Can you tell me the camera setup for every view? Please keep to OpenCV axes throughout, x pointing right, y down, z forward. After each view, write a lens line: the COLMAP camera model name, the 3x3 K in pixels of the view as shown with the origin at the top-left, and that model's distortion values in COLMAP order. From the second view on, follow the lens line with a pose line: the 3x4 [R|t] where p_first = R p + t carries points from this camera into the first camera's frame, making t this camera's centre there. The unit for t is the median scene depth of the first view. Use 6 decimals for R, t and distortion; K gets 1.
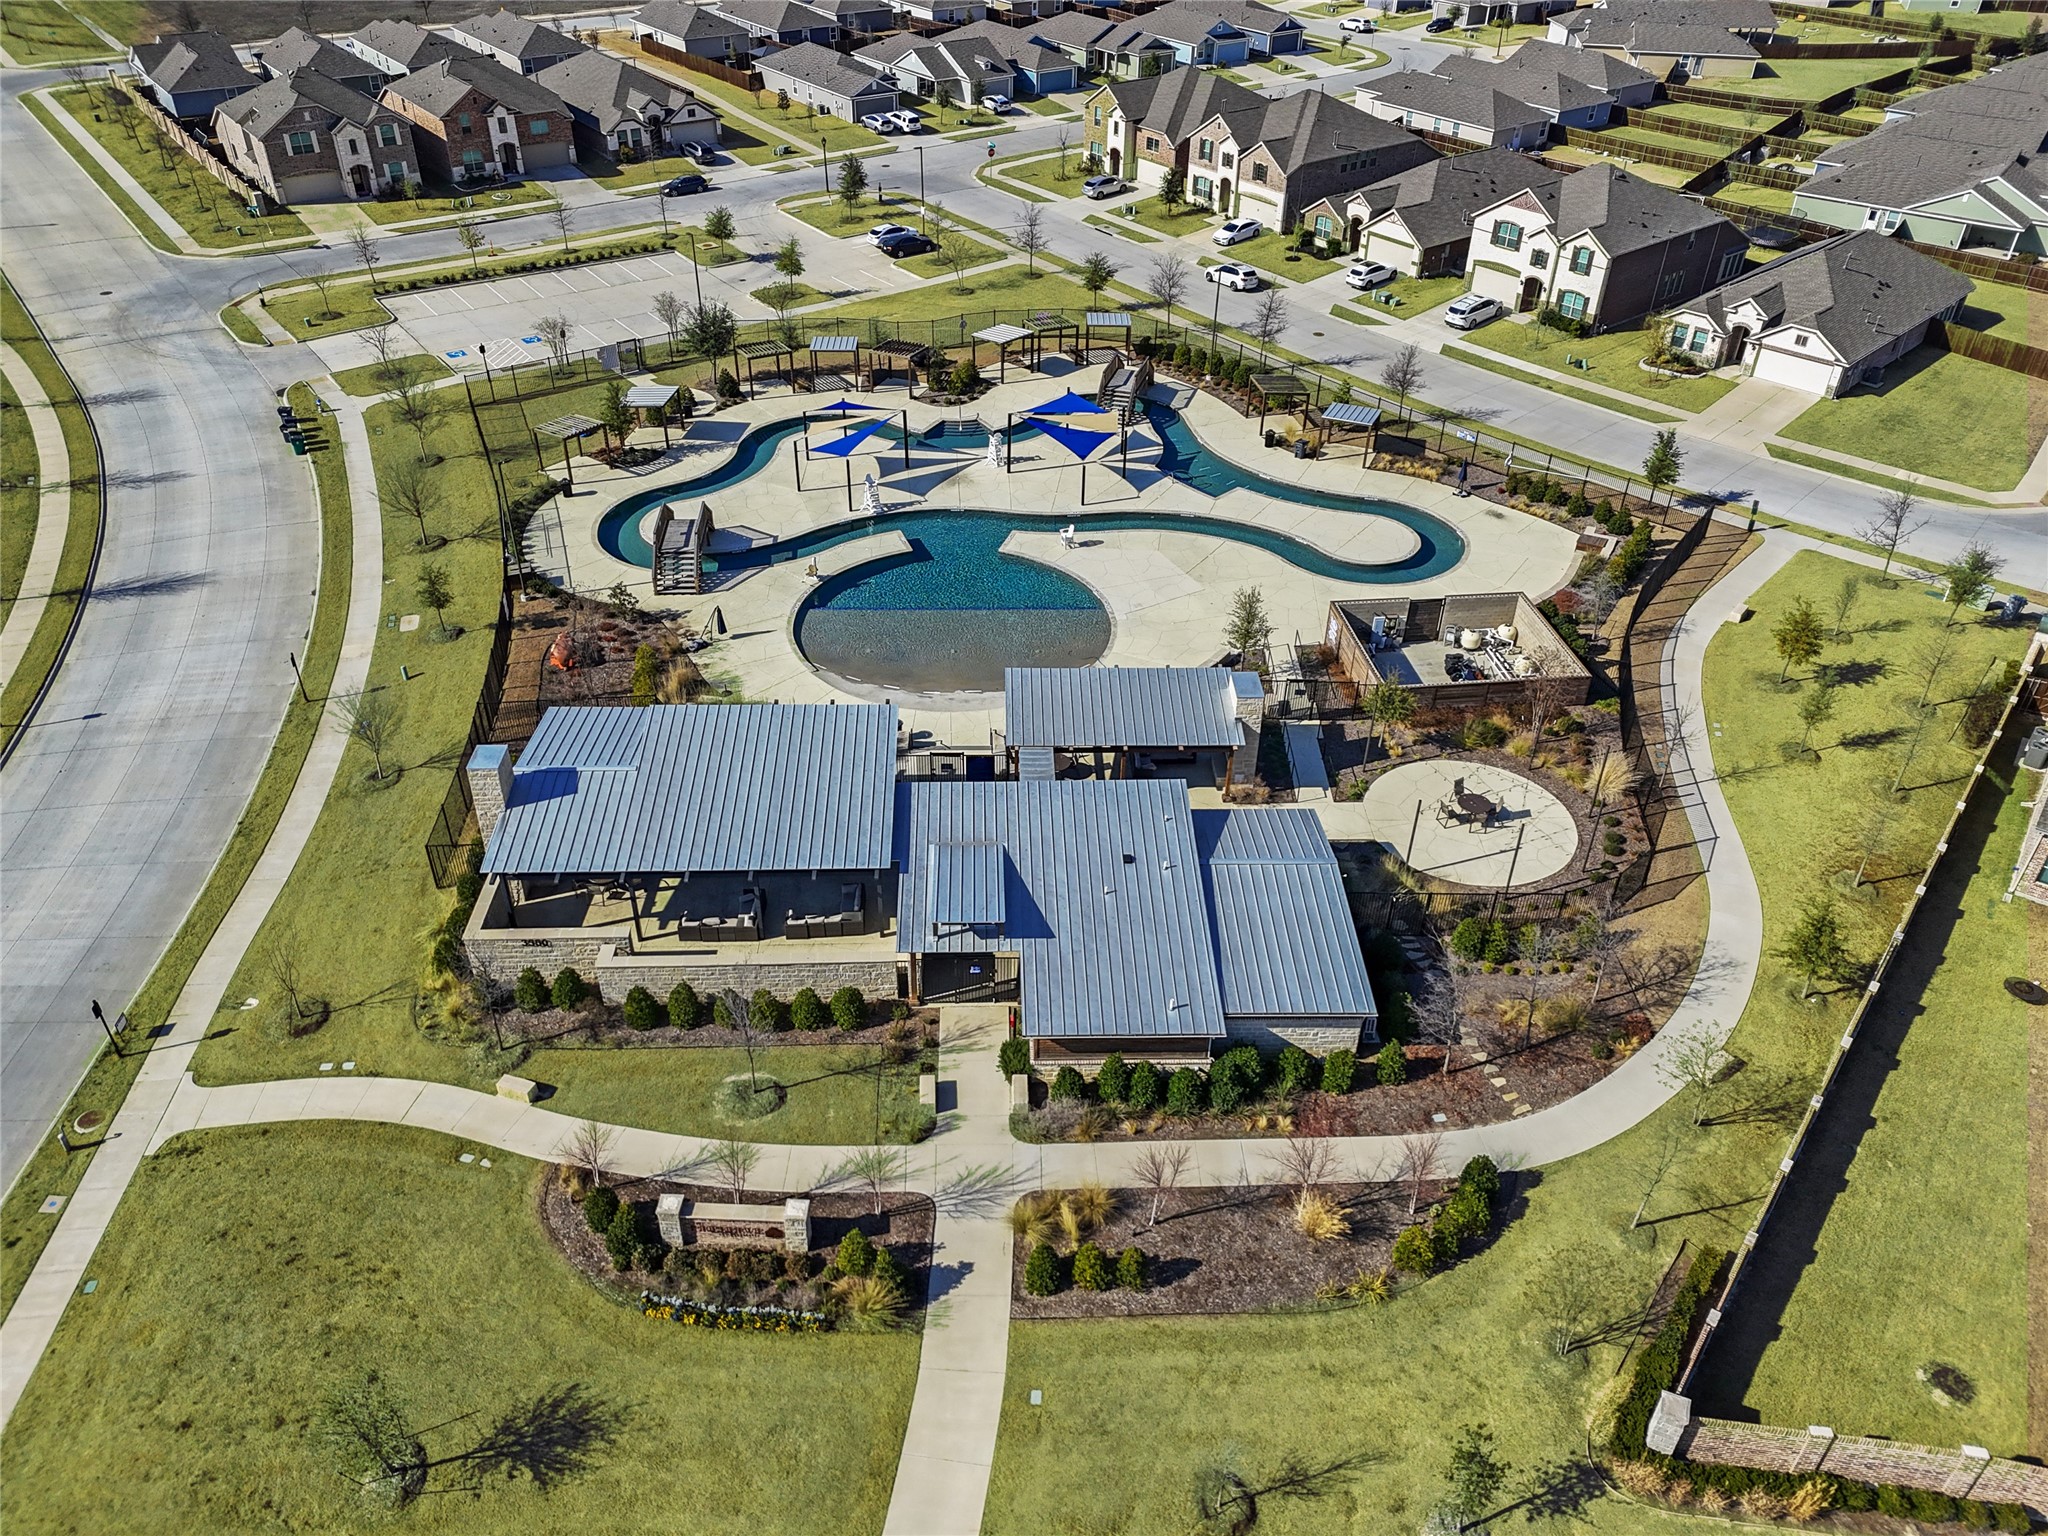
lens RADIAL K [[1541.0, 0, 1019.2], [0, 1541.0, 763.5], [0, 0, 1]] dist [0.062350, -0.049521]
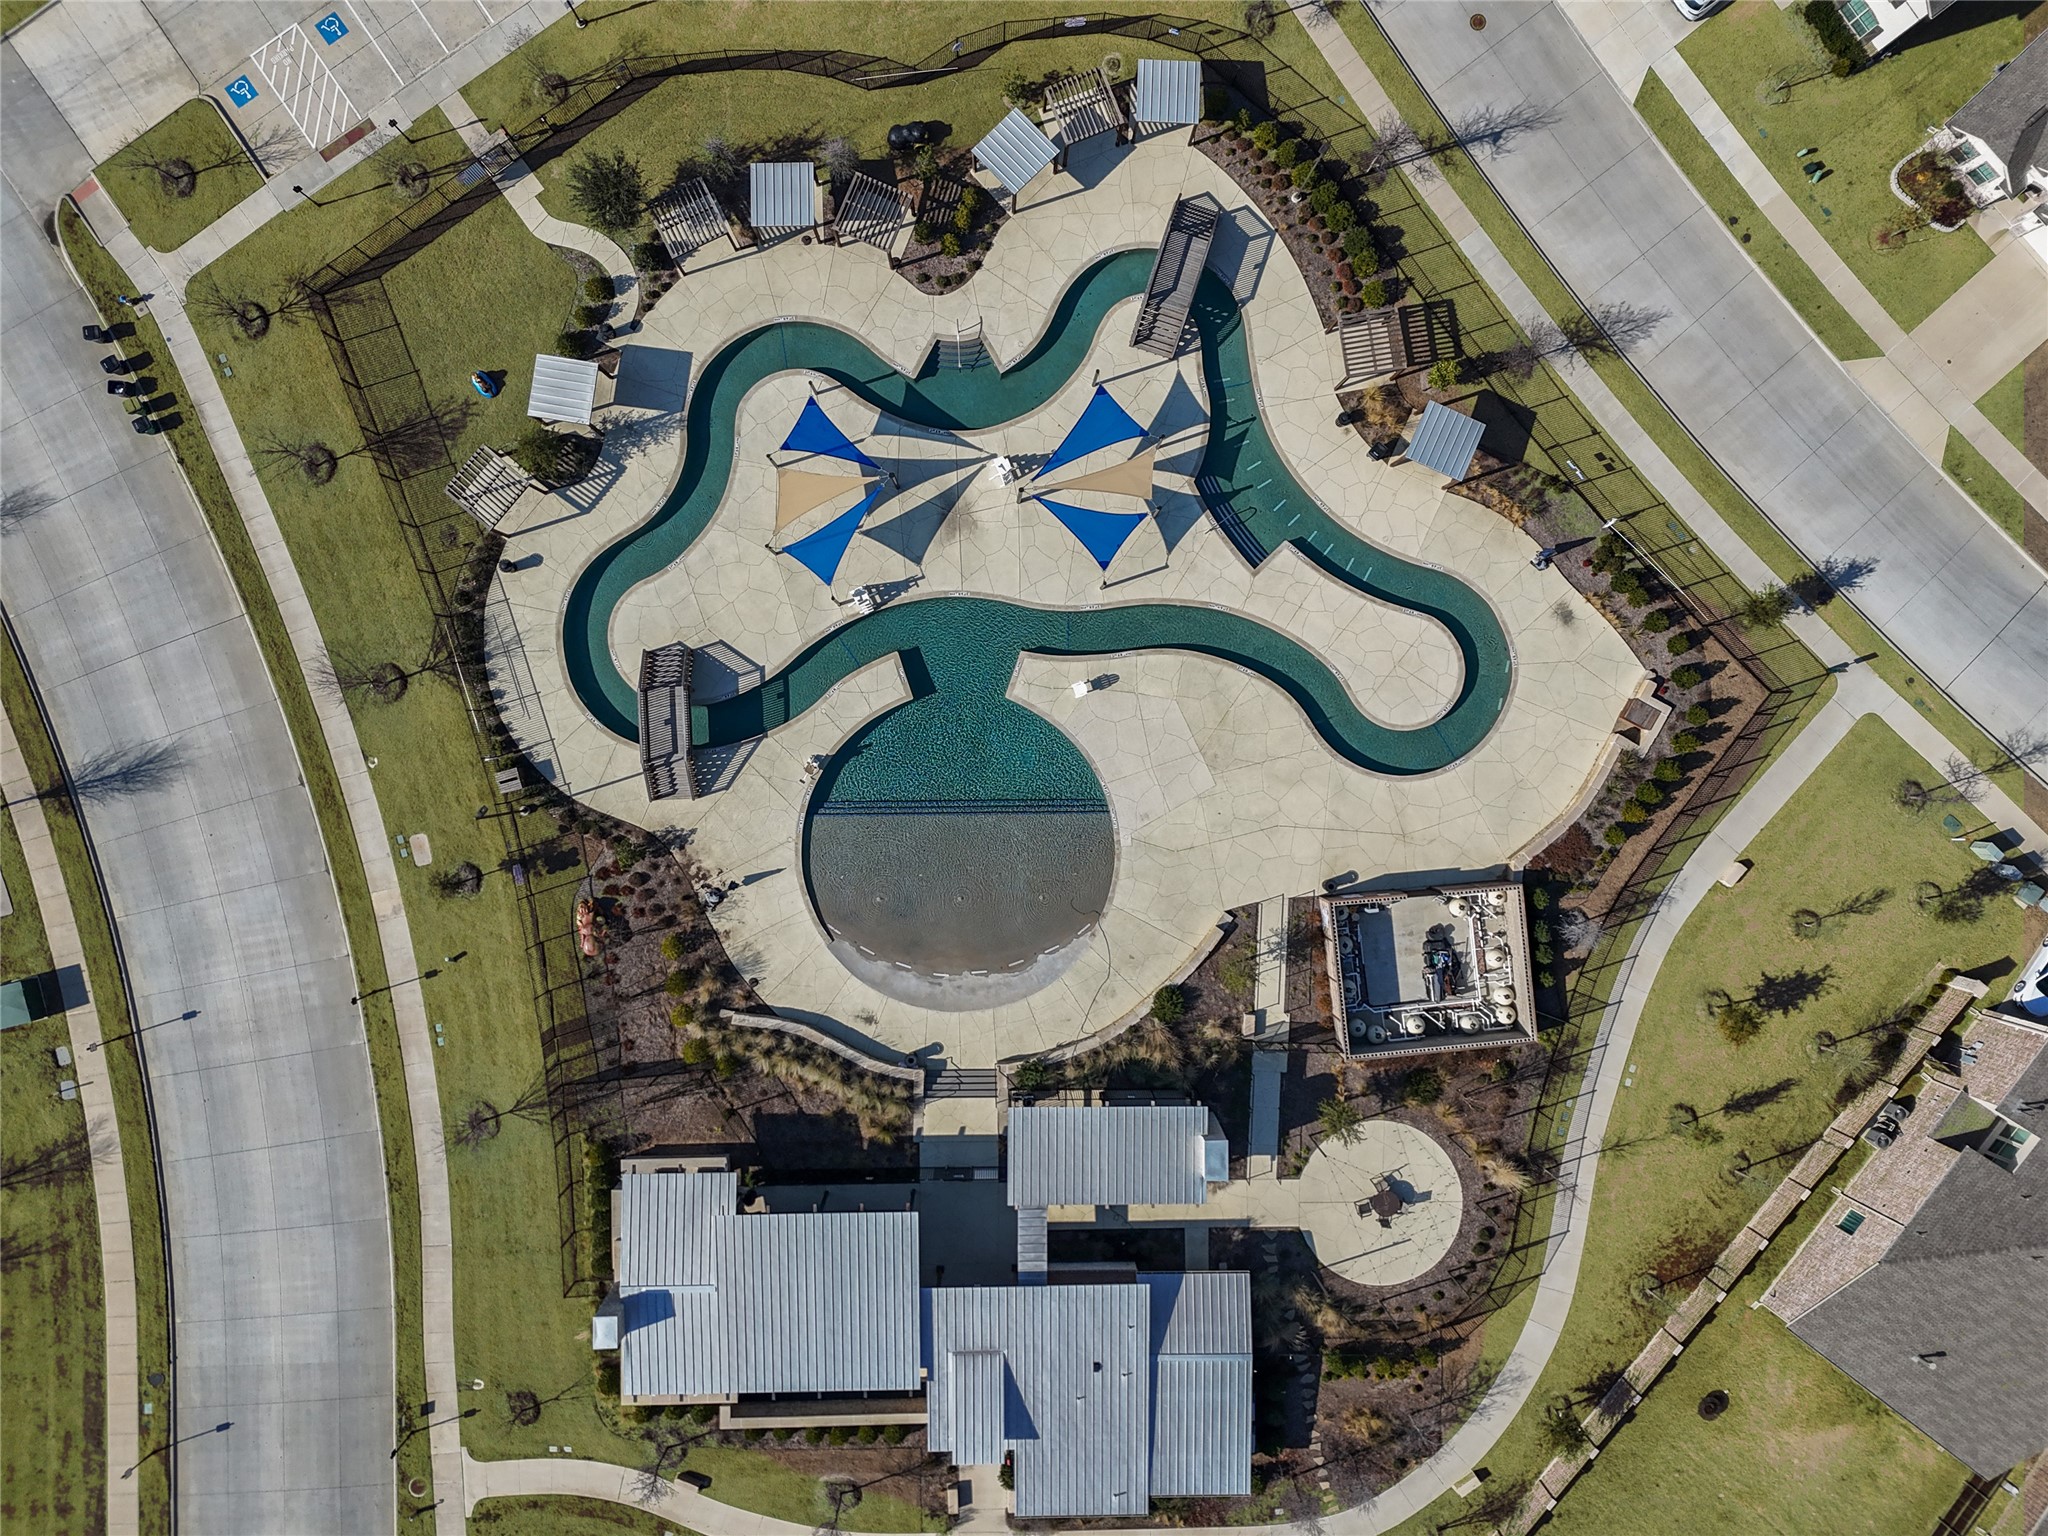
lens RADIAL K [[1541.0, 0, 1019.2], [0, 1541.0, 763.5], [0, 0, 1]] dist [0.062350, -0.049521]
pose [[0.999782, 0.018758, 0.009184, -0.010895], [-0.017866, 0.540364, 0.841242, -0.767619], [0.010817, -0.841222, 0.540581, 0.397315]]
